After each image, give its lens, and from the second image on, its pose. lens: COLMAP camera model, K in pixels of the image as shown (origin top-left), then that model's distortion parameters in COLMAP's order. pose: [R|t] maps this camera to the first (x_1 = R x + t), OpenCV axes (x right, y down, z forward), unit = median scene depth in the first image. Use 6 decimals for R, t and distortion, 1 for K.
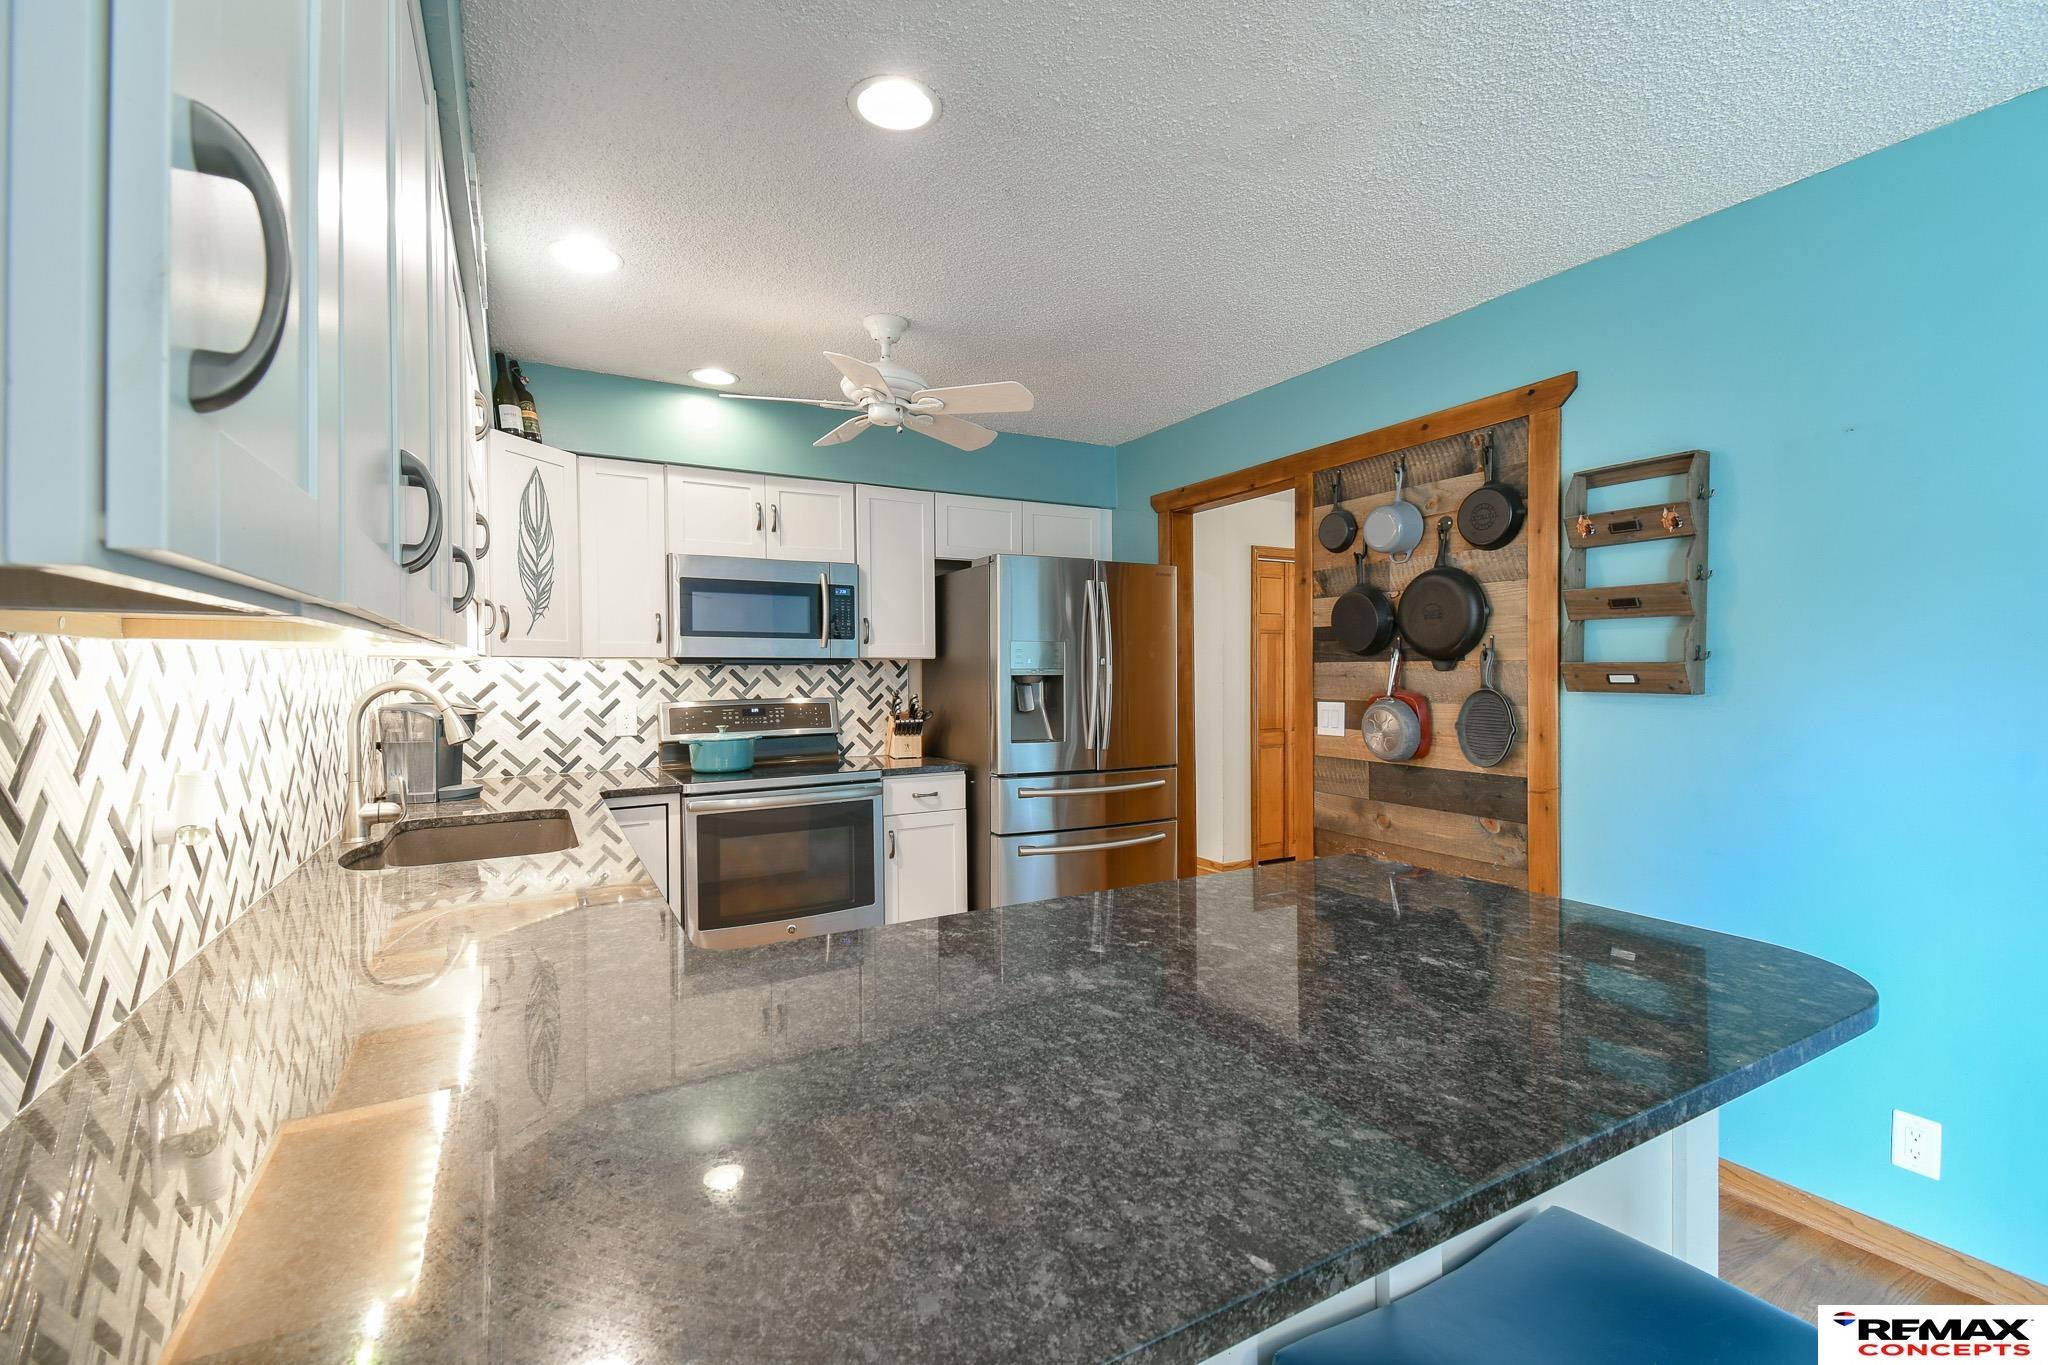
lens RADIAL K [[889.4, 0, 1022.1], [0, 889.4, 684.3], [0, 0, 1]] dist [0.038303, -0.021861]
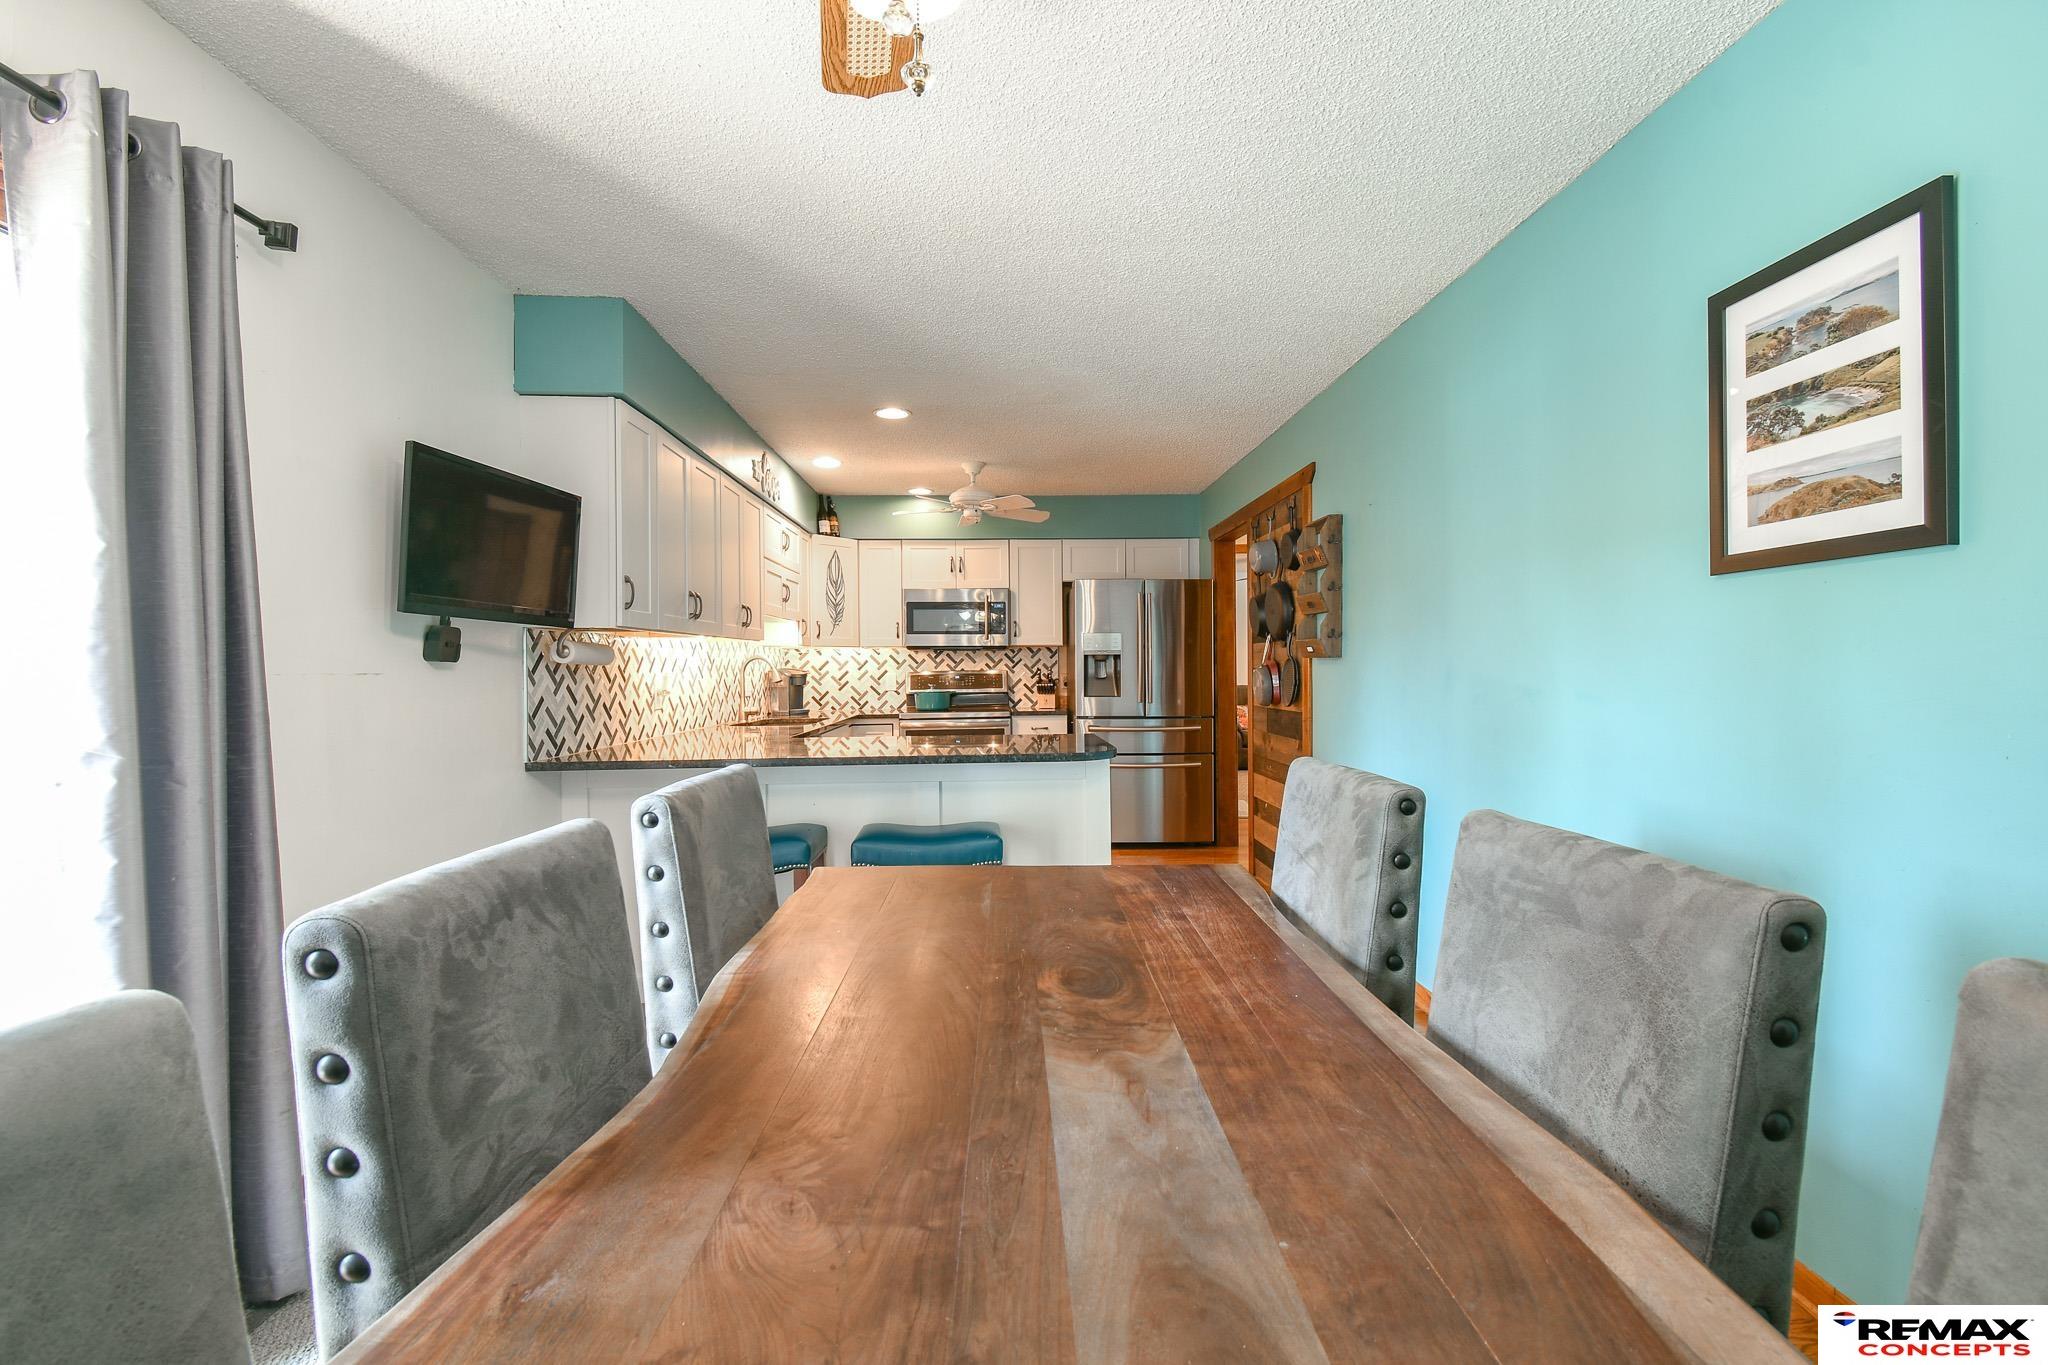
lens RADIAL K [[889.4, 0, 1025.1], [0, 889.4, 684.1], [0, 0, 1]] dist [0.038303, -0.021861]
pose [[0.891355, 0.006459, -0.453261, 0.652164], [-0.004206, 0.999973, 0.005980, 0.035220], [0.453287, -0.003424, 0.891358, -0.504036]]
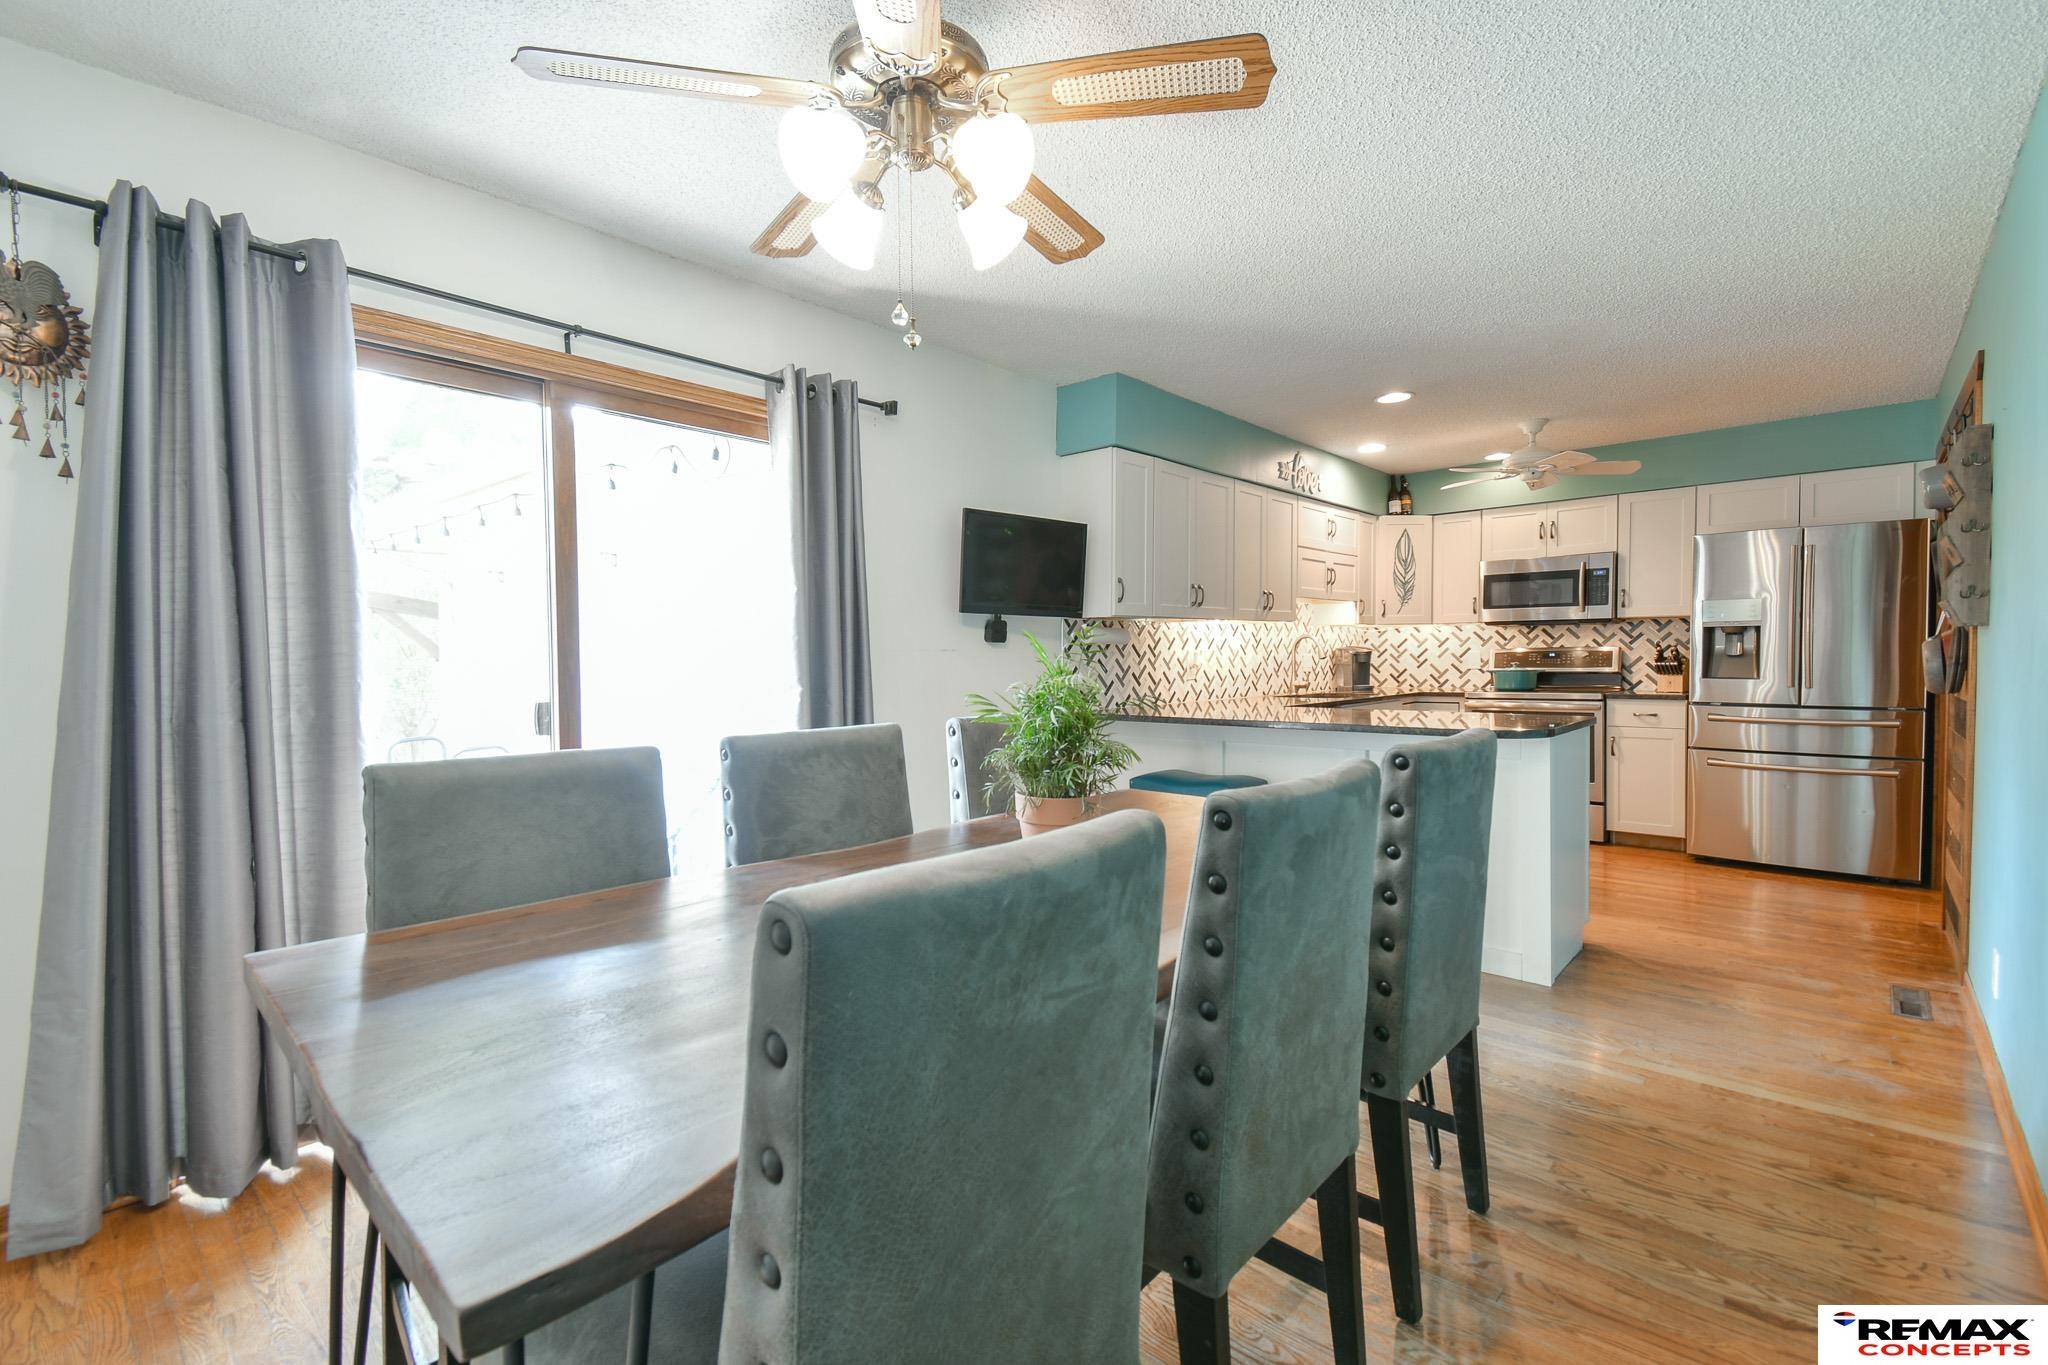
lens RADIAL K [[889.4, 0, 1019.1], [0, 889.4, 684.0], [0, 0, 1]] dist [0.038303, -0.021861]
pose [[0.313908, 0.033000, -0.948880, 0.984037], [-0.006375, 0.999447, 0.032650, 0.038885], [0.949432, -0.004200, 0.313945, -0.395550]]
